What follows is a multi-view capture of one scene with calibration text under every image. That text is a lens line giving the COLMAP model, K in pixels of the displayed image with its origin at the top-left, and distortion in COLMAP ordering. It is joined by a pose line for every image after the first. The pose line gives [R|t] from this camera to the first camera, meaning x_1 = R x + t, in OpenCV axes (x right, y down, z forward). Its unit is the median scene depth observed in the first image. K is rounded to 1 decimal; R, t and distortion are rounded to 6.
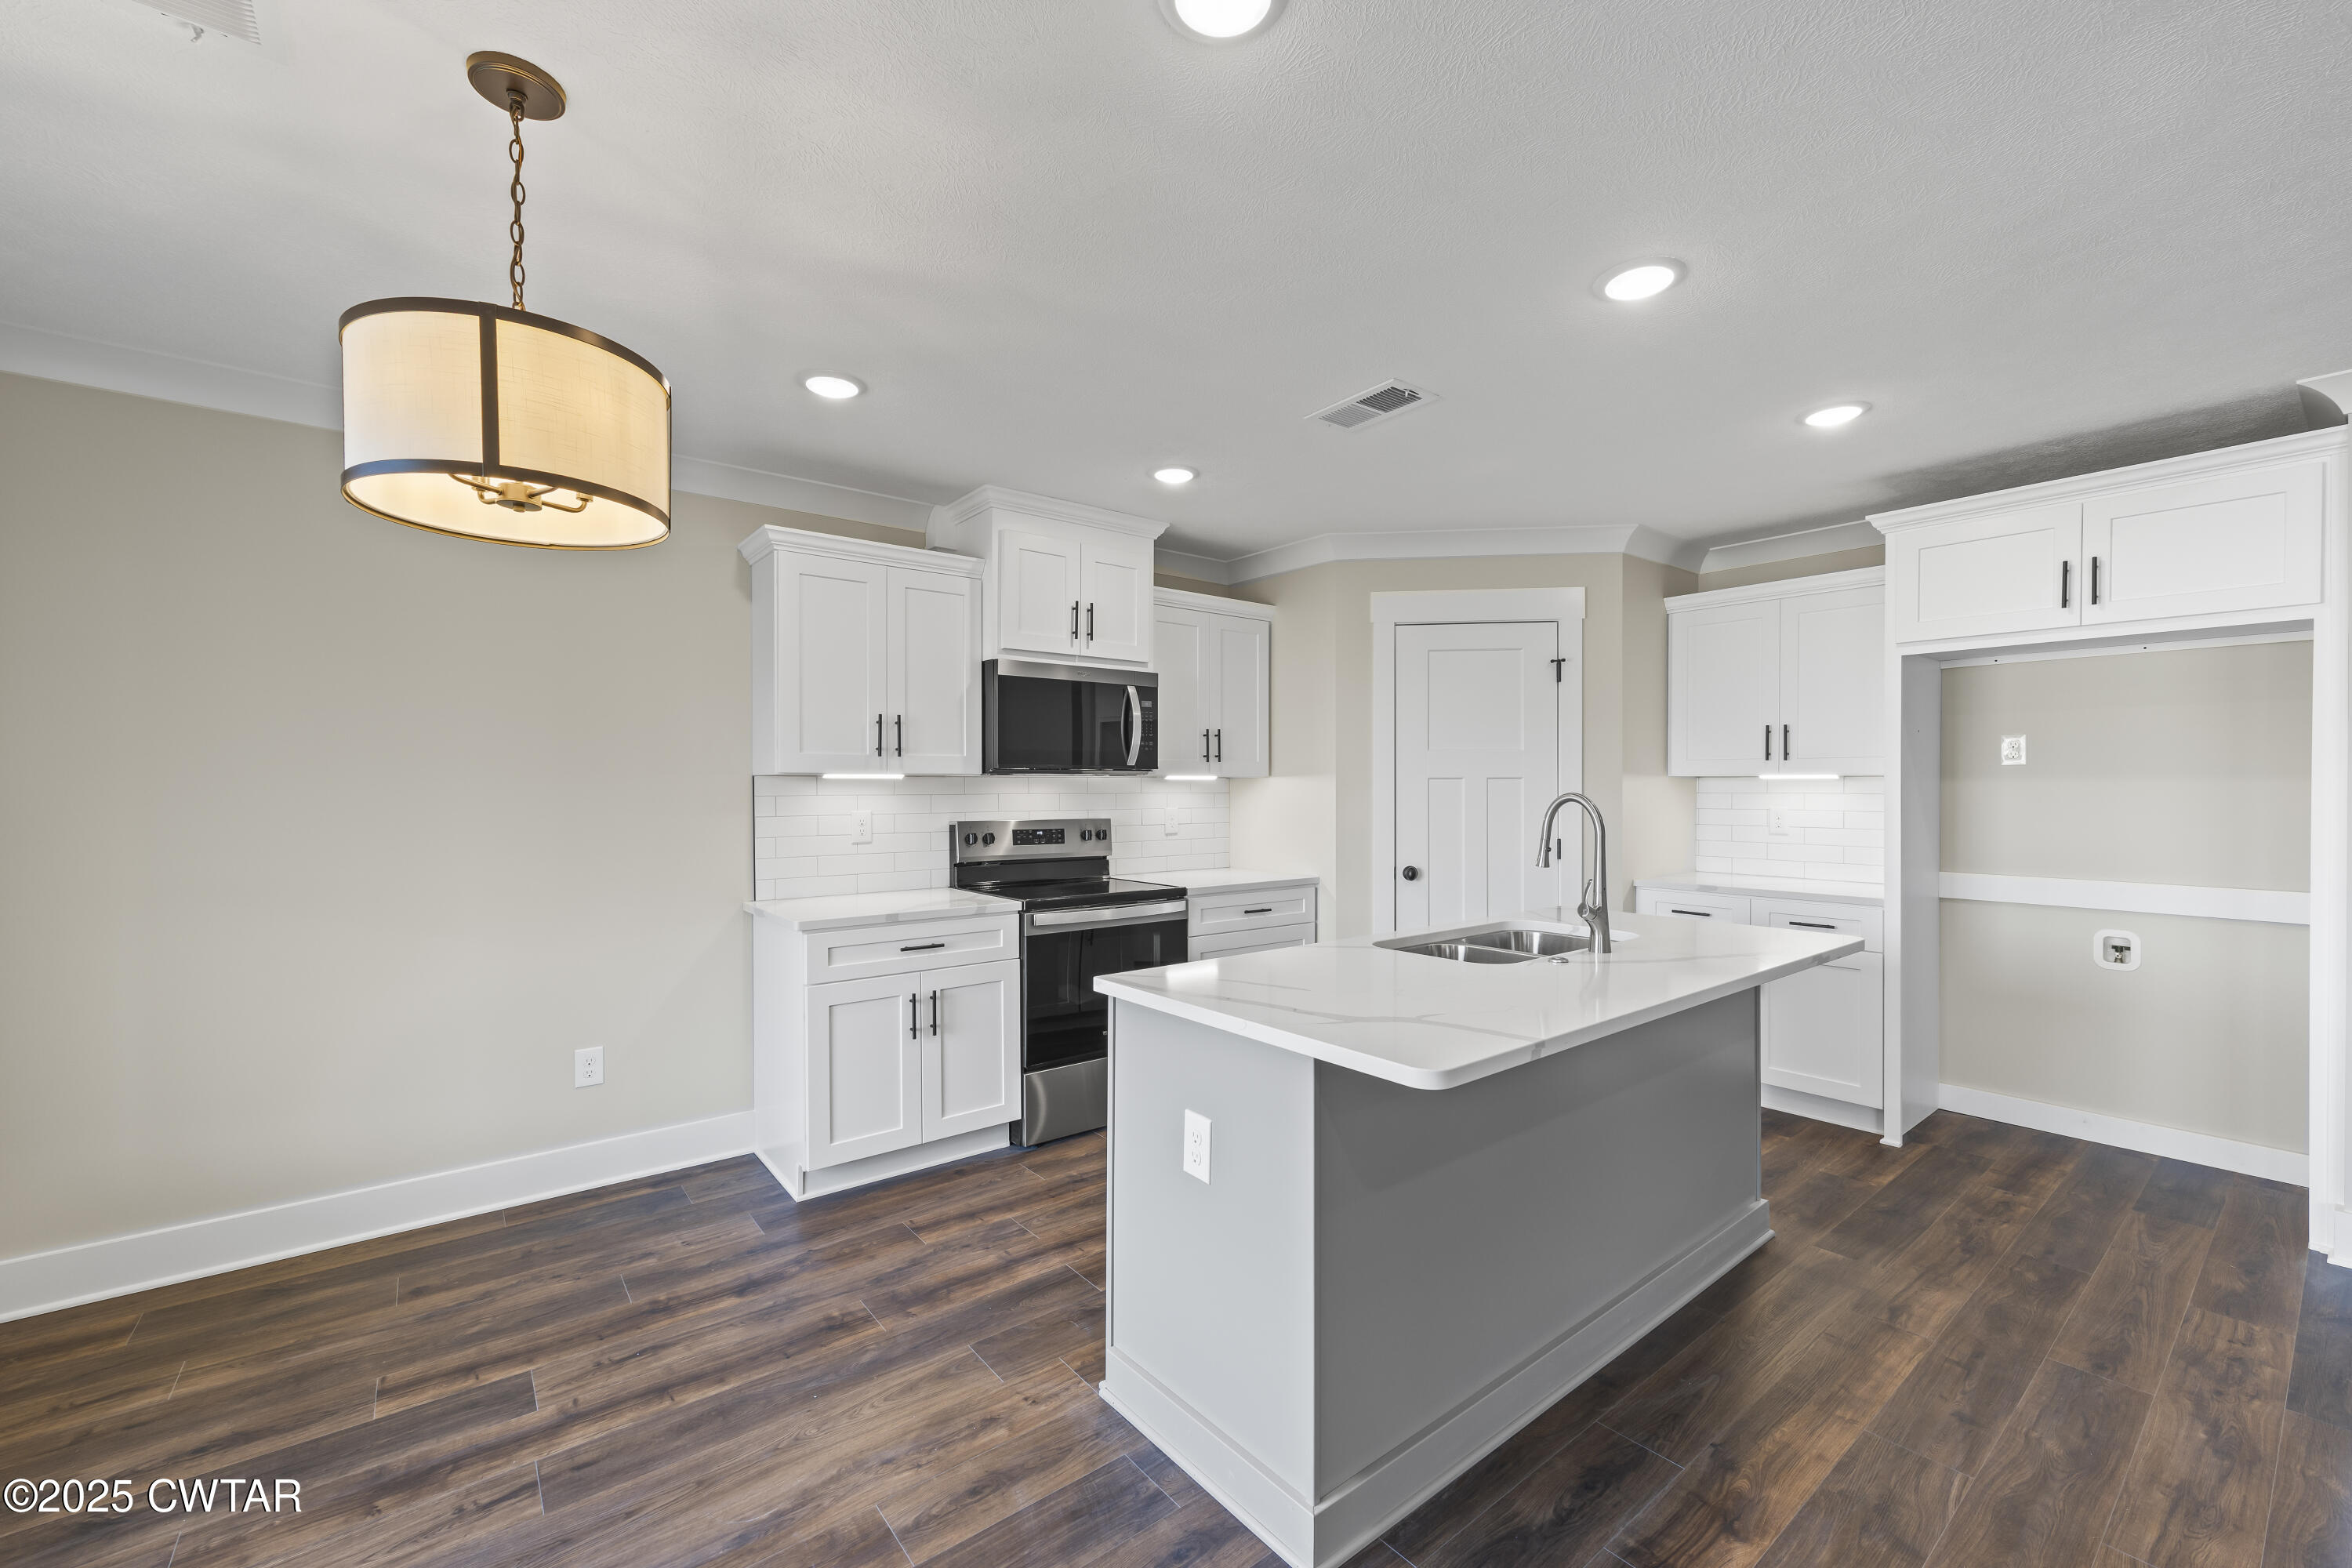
lens RADIAL K [[951.8, 0, 1192.6], [0, 951.8, 801.8], [0, 0, 1]] dist [0.001276, 0.000488]
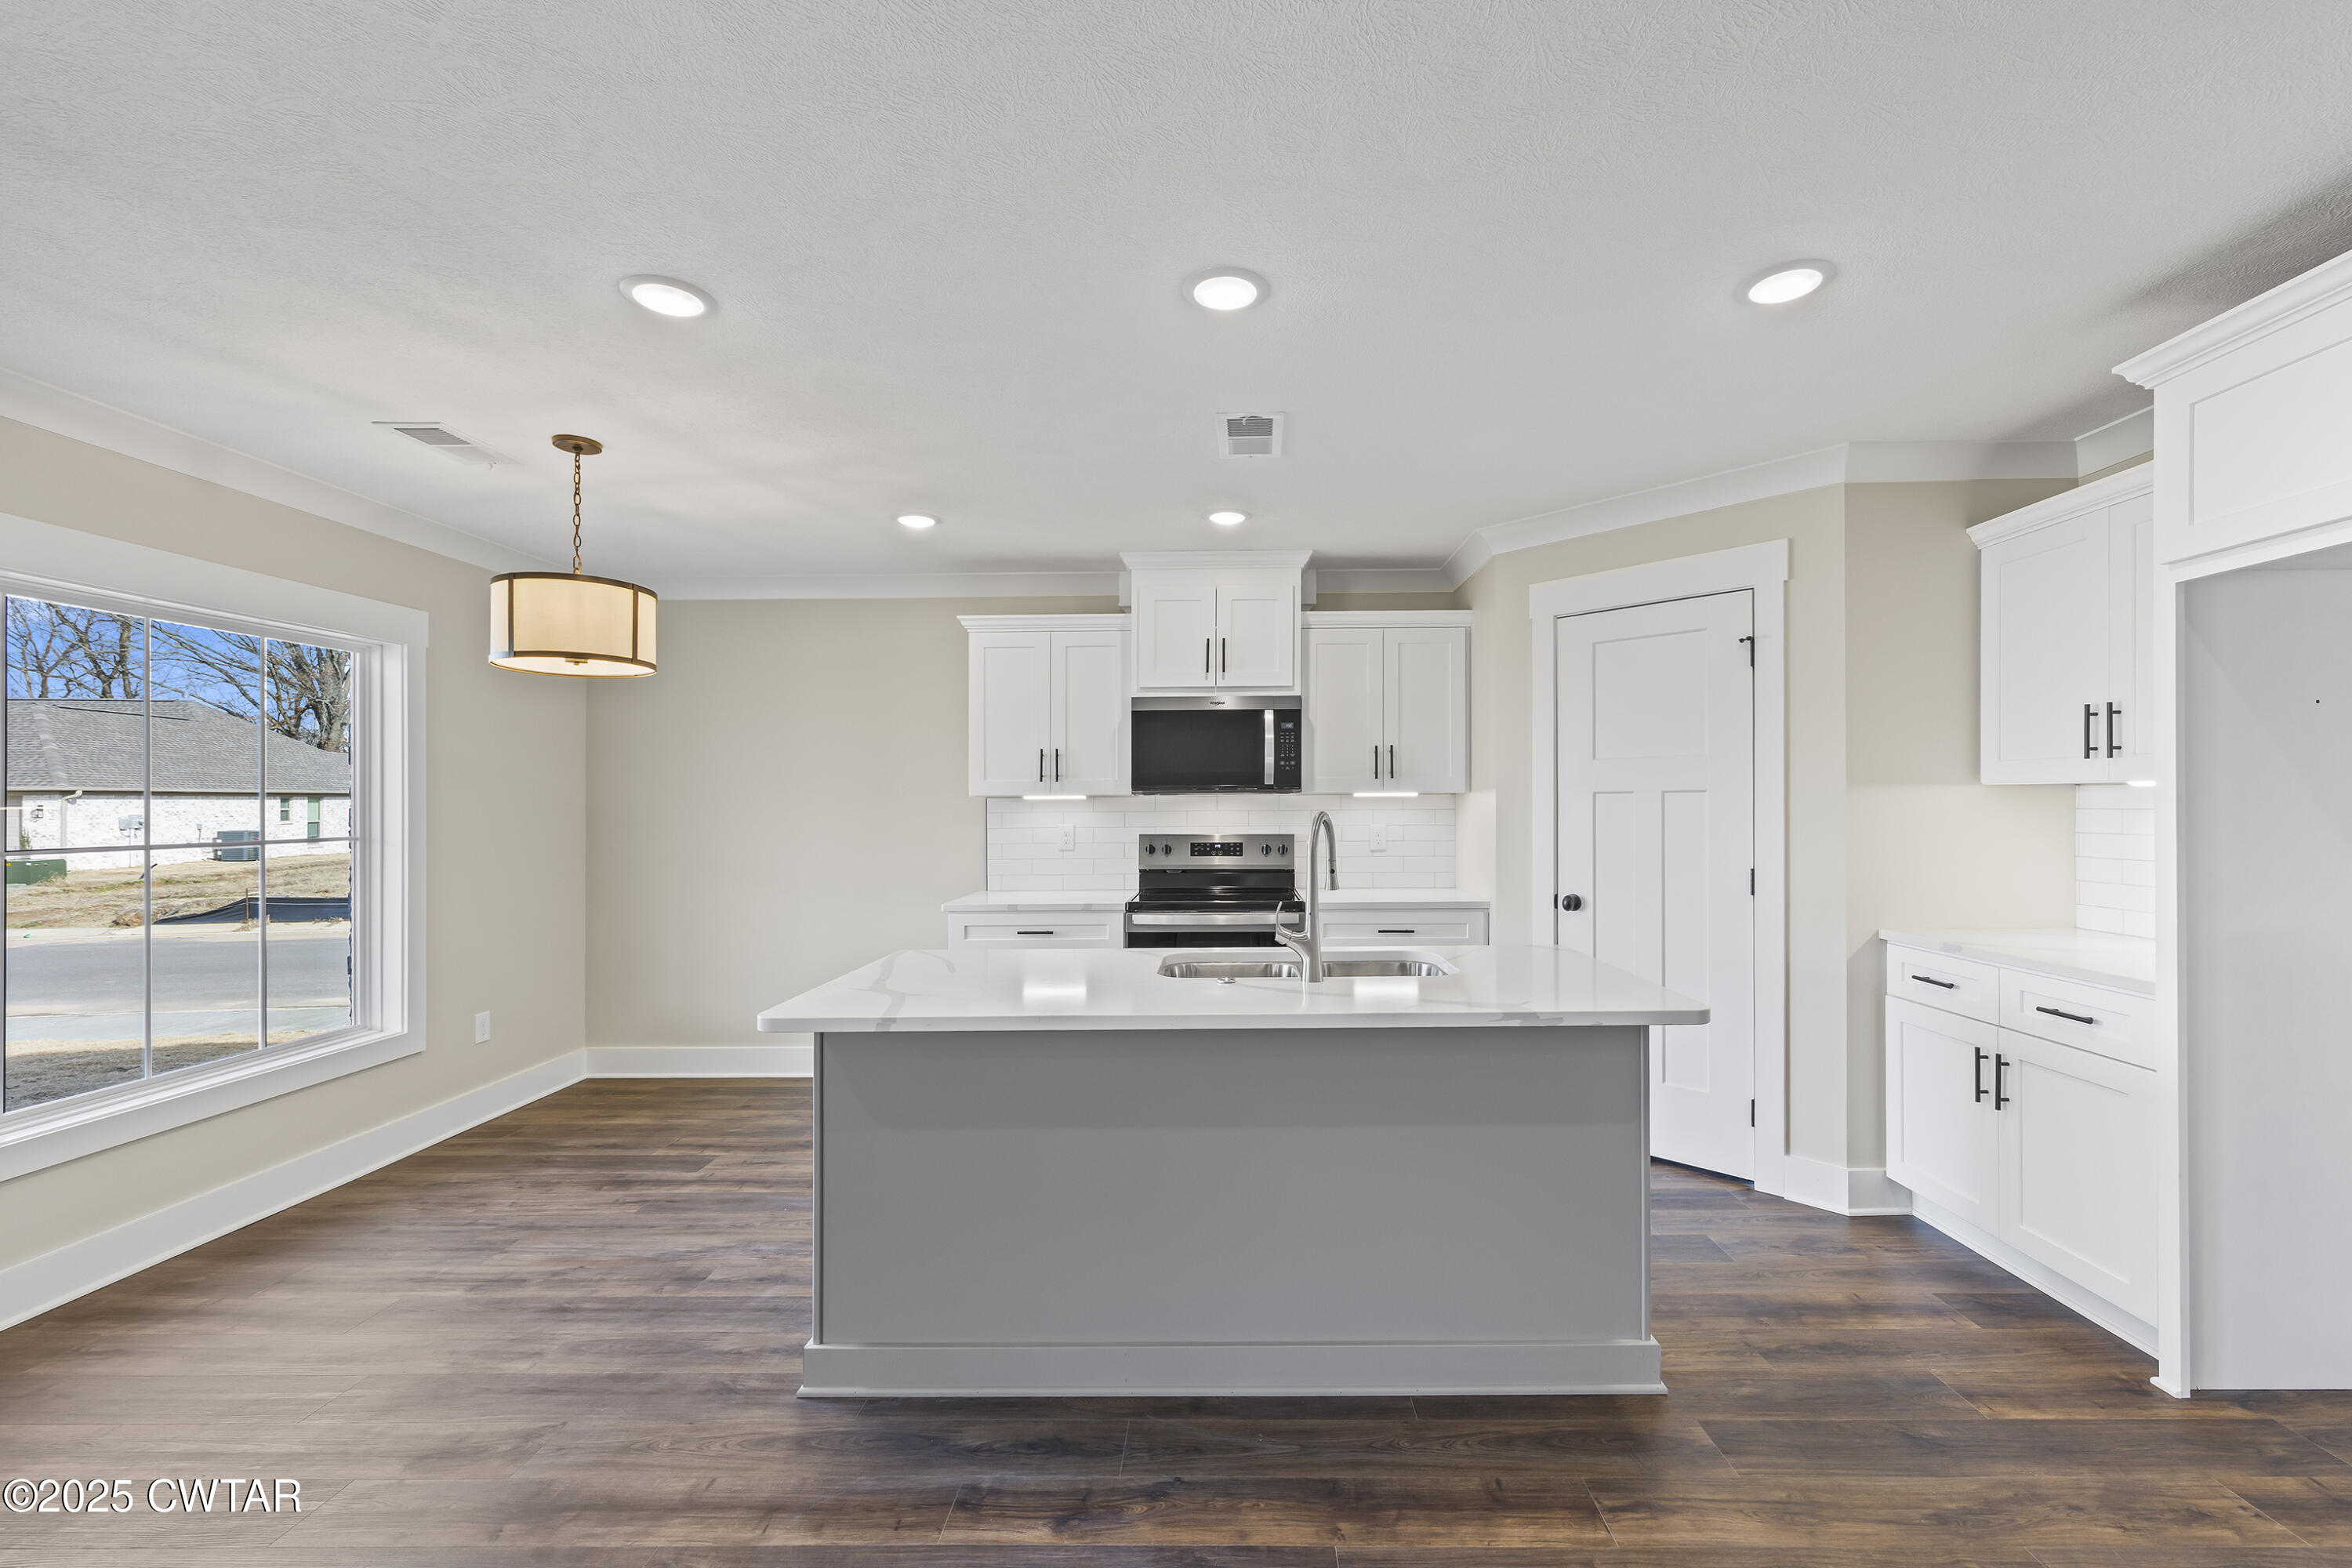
lens RADIAL K [[975.3, 0, 1216.6], [0, 975.3, 809.8], [0, 0, 1]] dist [0.001096, 0.000036]
pose [[0.773888, -0.000802, -0.633321, 0.622535], [-0.003817, 0.999975, -0.005930, -0.003412], [0.633310, 0.007007, 0.773866, 0.125771]]
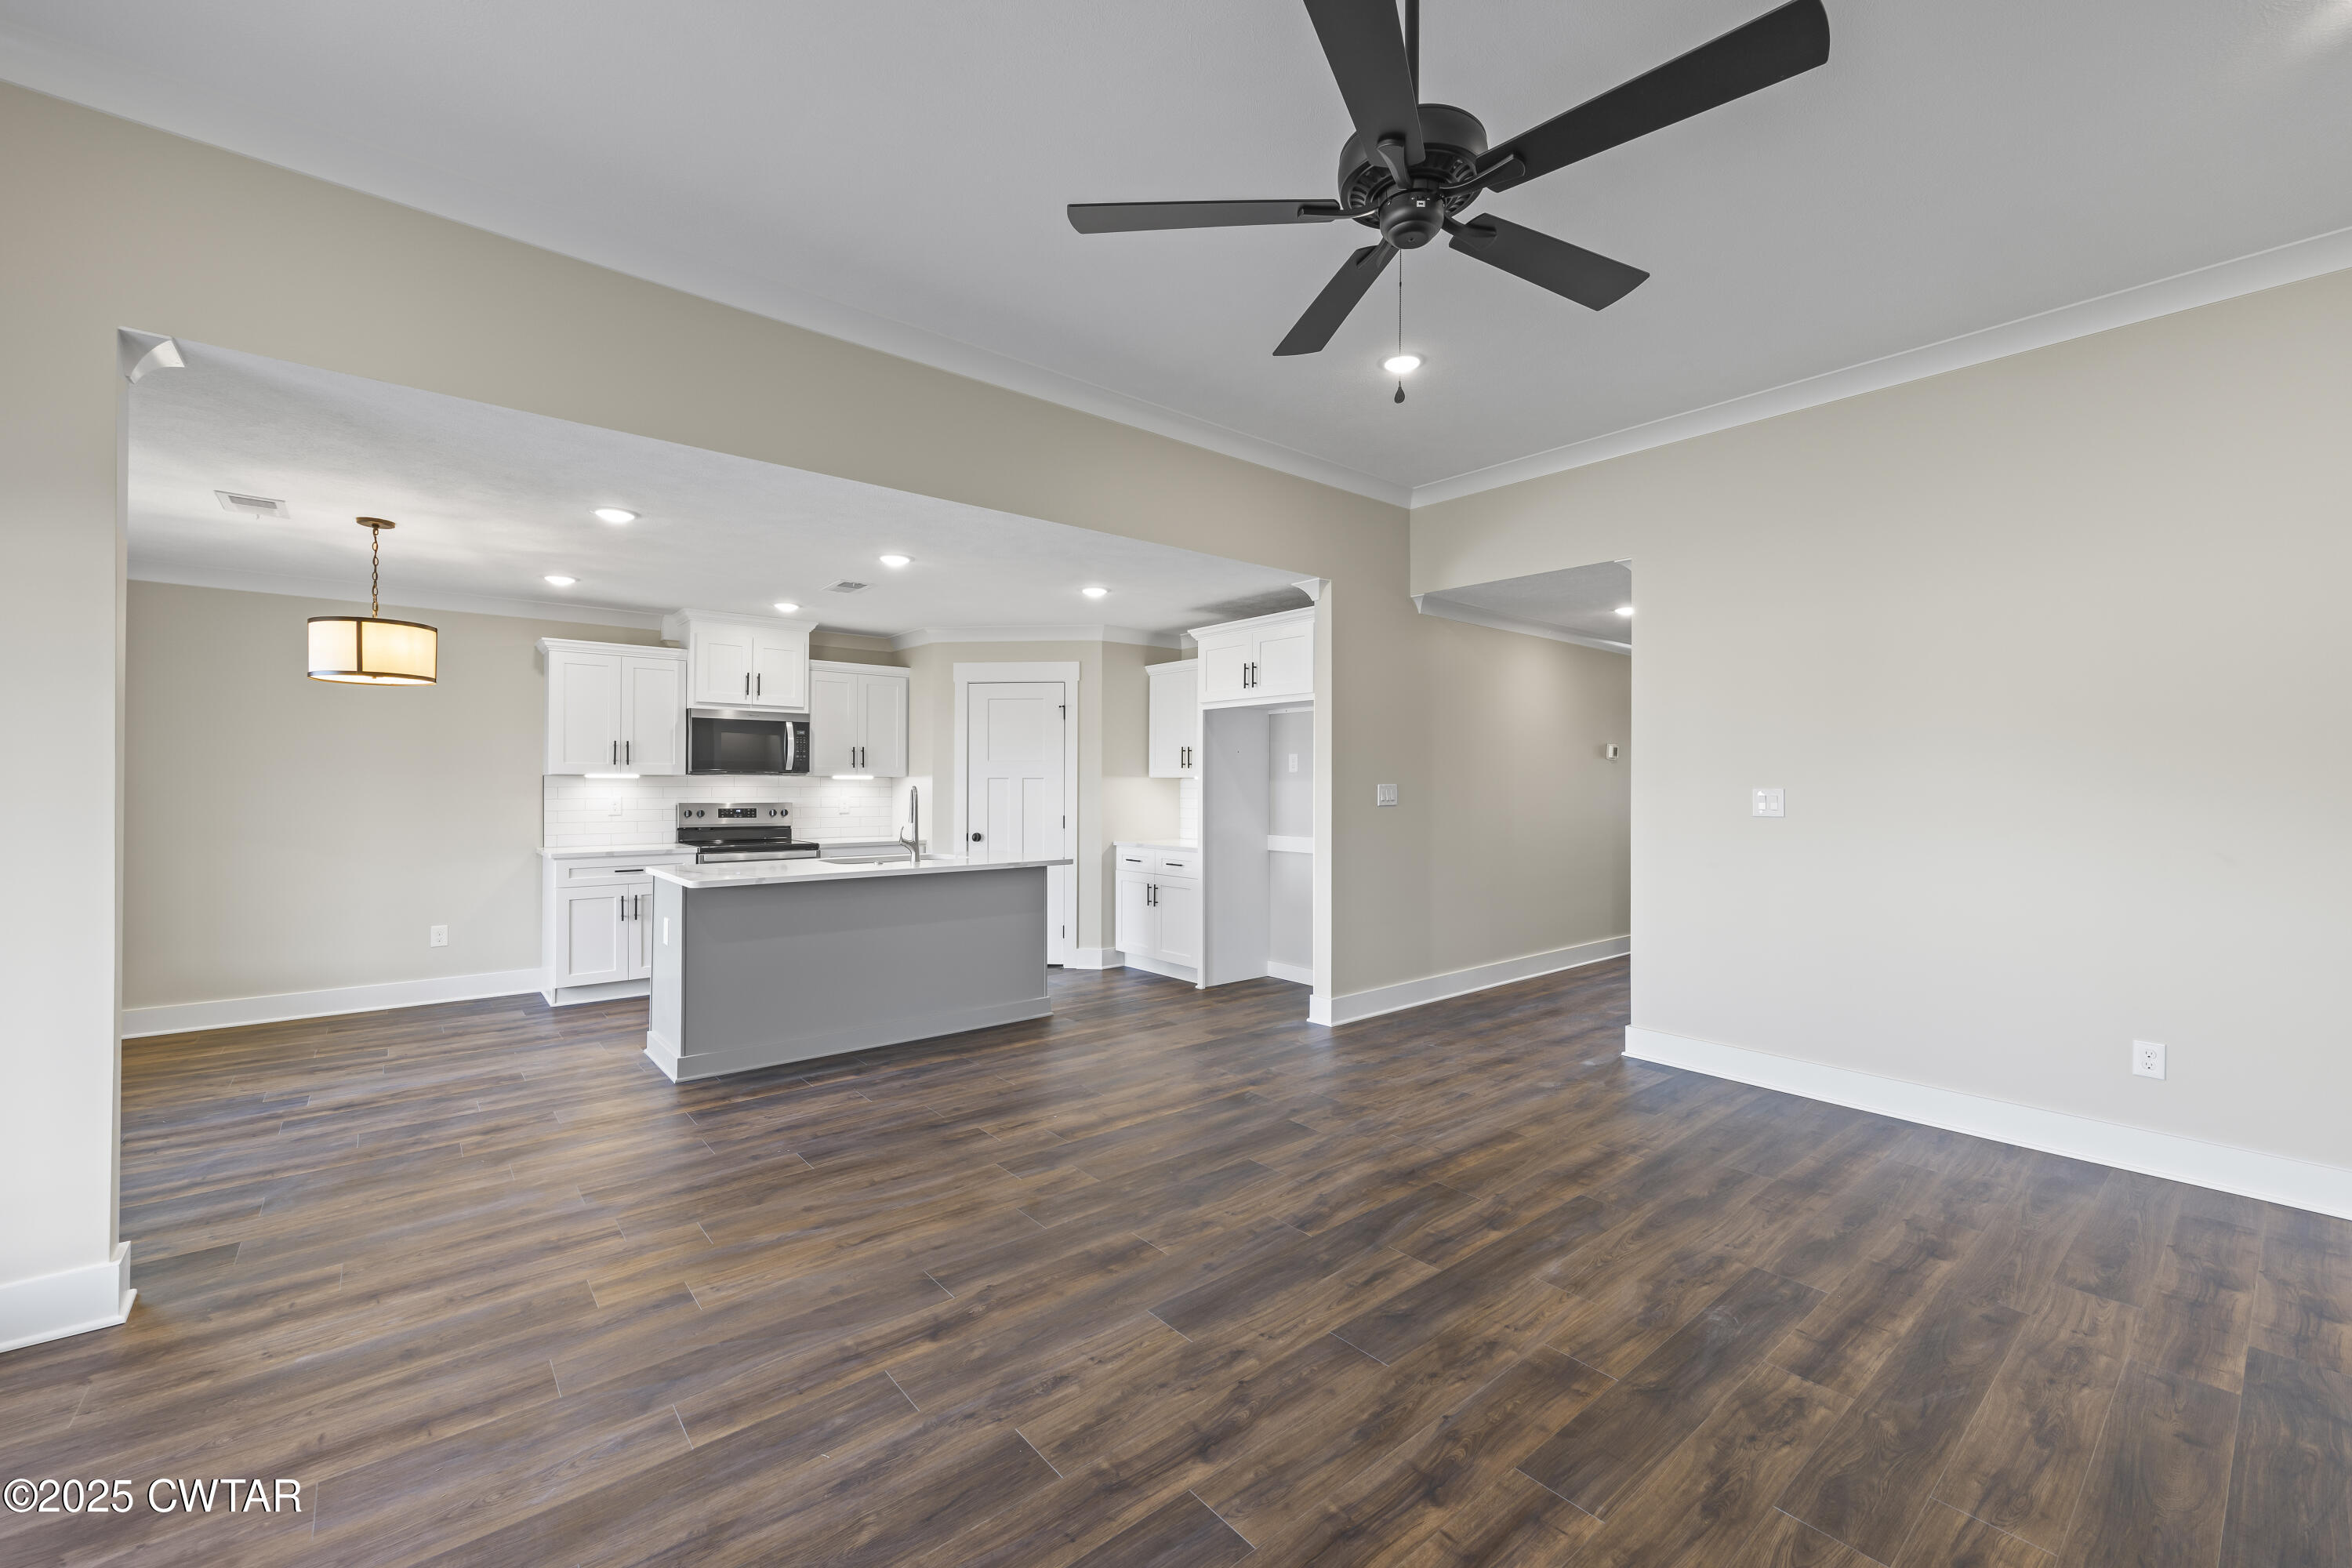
lens RADIAL K [[949.8, 0, 1184.0], [0, 949.8, 786.0], [0, 0, 1]] dist [-0.000245, 0.000639]
pose [[0.999754, 0.003340, 0.021929, 0.627863], [-0.003040, 0.999901, -0.013709, 0.011029], [-0.021972, 0.013639, 0.999666, -0.713329]]
